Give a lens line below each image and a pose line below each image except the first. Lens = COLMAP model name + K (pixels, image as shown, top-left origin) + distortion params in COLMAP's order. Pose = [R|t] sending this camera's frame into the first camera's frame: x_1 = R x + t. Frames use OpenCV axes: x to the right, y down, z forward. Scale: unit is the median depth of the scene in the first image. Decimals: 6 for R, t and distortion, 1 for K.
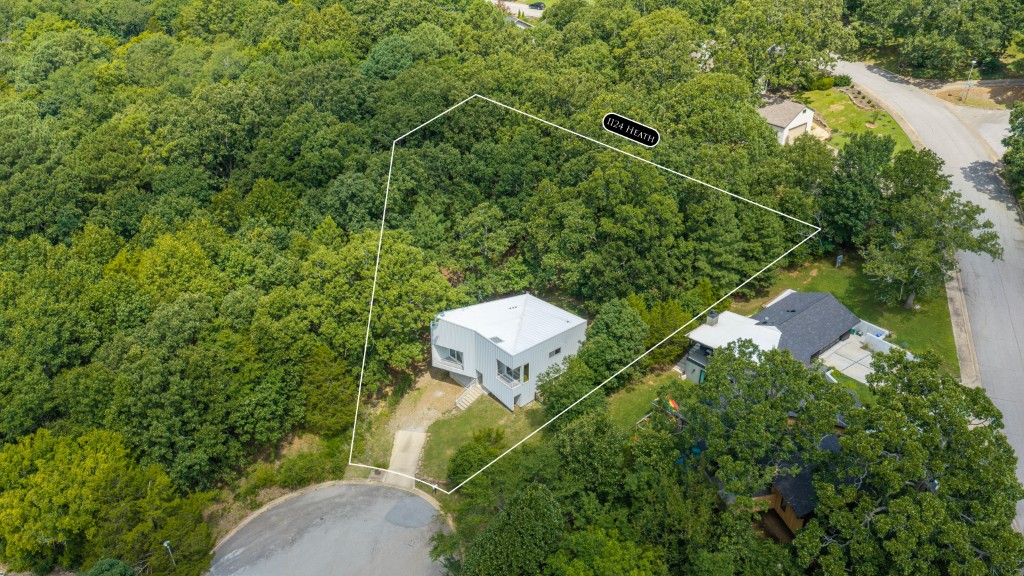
lens RADIAL K [[849.4, 0, 512.0], [0, 849.4, 288.0], [0, 0, 1]] dist [0.020167, -0.044457]
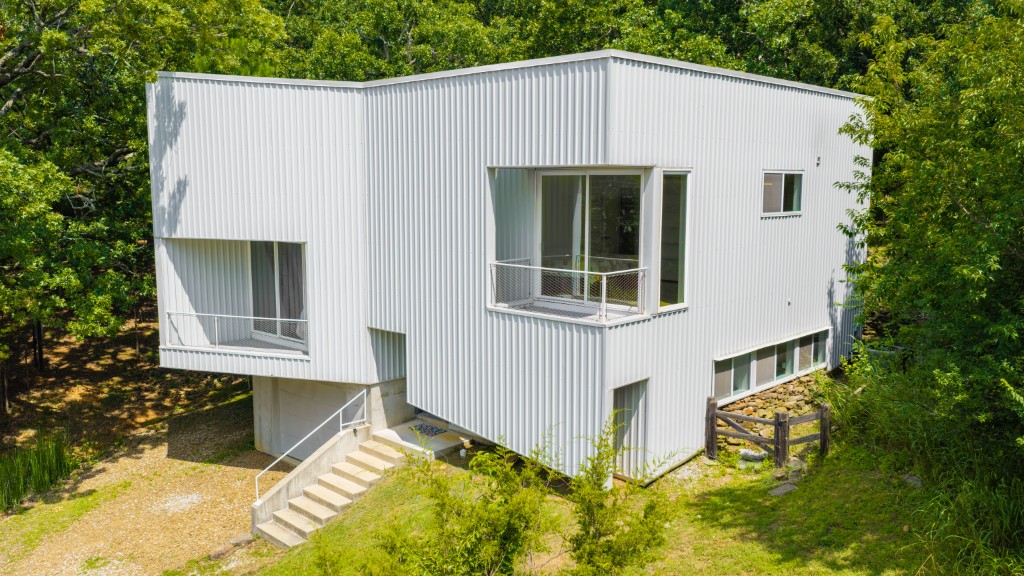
lens RADIAL K [[849.4, 0, 512.0], [0, 849.4, 288.0], [0, 0, 1]] dist [0.020167, -0.044457]
pose [[0.994606, -0.023727, 0.100976, -0.028871], [0.060266, 0.924506, -0.376374, 0.156841], [-0.084423, 0.380429, 0.920949, 0.791604]]
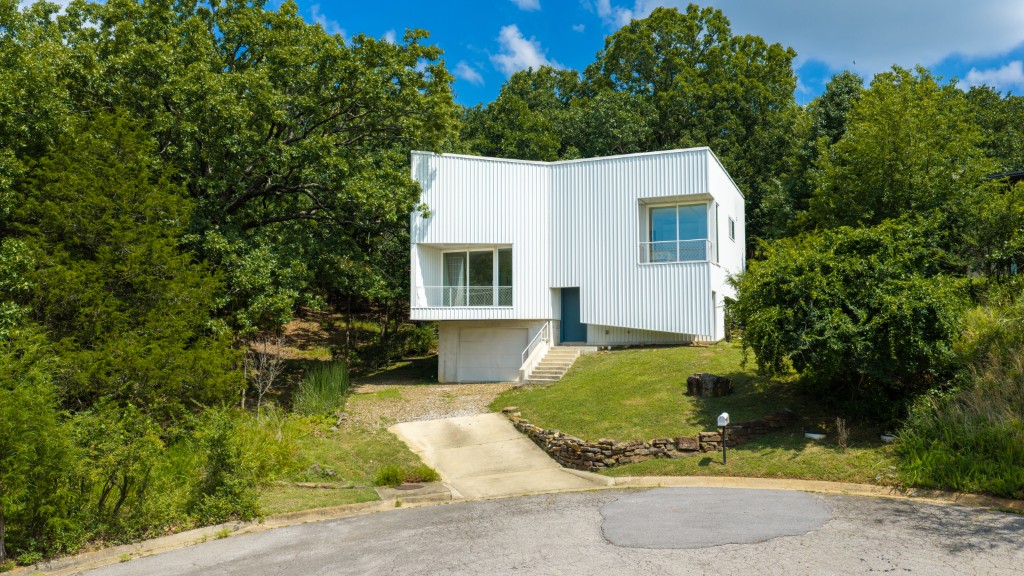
lens RADIAL K [[849.4, 0, 512.0], [0, 849.4, 288.0], [0, 0, 1]] dist [0.020167, -0.044457]
pose [[0.889387, 0.025339, 0.456452, -0.215523], [0.236563, 0.828878, -0.506951, 0.266597], [-0.391189, 0.558855, 0.731199, 0.719785]]
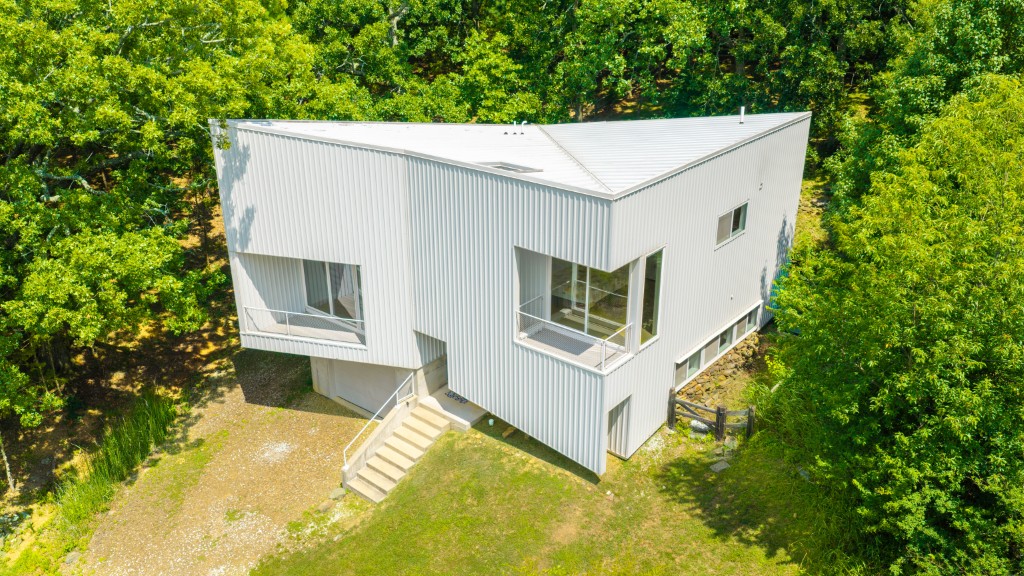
lens RADIAL K [[849.4, 0, 512.0], [0, 849.4, 288.0], [0, 0, 1]] dist [0.020167, -0.044457]
pose [[0.984881, -0.081844, 0.152681, -0.050164], [0.097872, 0.990103, -0.100588, 0.107898], [-0.142937, 0.114010, 0.983143, 0.724724]]
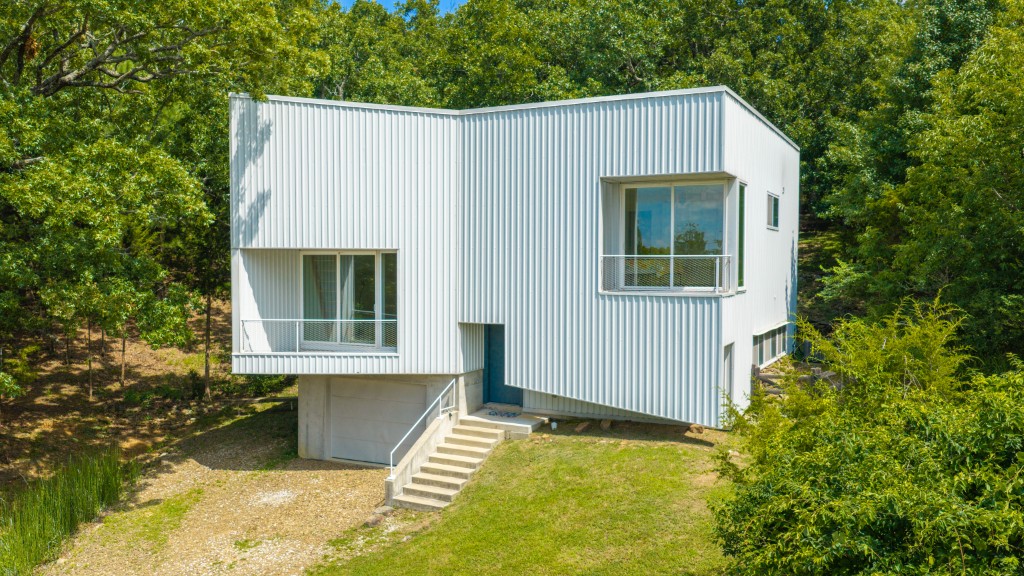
lens RADIAL K [[849.4, 0, 512.0], [0, 849.4, 288.0], [0, 0, 1]] dist [0.020167, -0.044457]
pose [[0.920827, -0.021109, 0.389400, -0.111806], [0.199209, 0.883885, -0.423159, 0.177257], [-0.335253, 0.467228, 0.818110, 0.787803]]
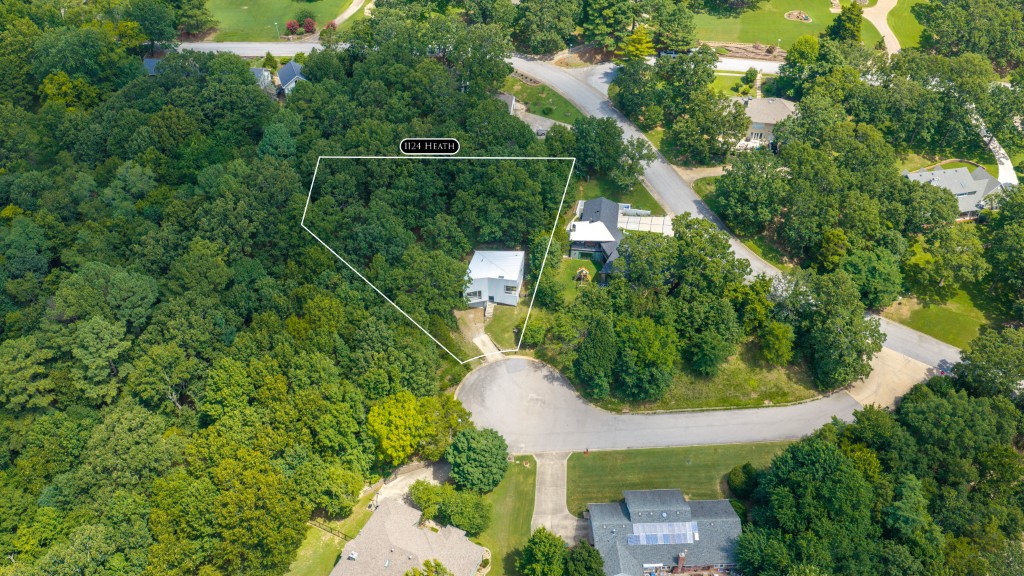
lens RADIAL K [[849.4, 0, 512.0], [0, 849.4, 288.0], [0, 0, 1]] dist [0.020167, -0.044457]
pose [[0.761791, -0.400020, 0.509566, -0.958779], [0.322170, 0.916350, 0.237717, -0.355543], [-0.562033, -0.016923, 0.826942, -0.628339]]
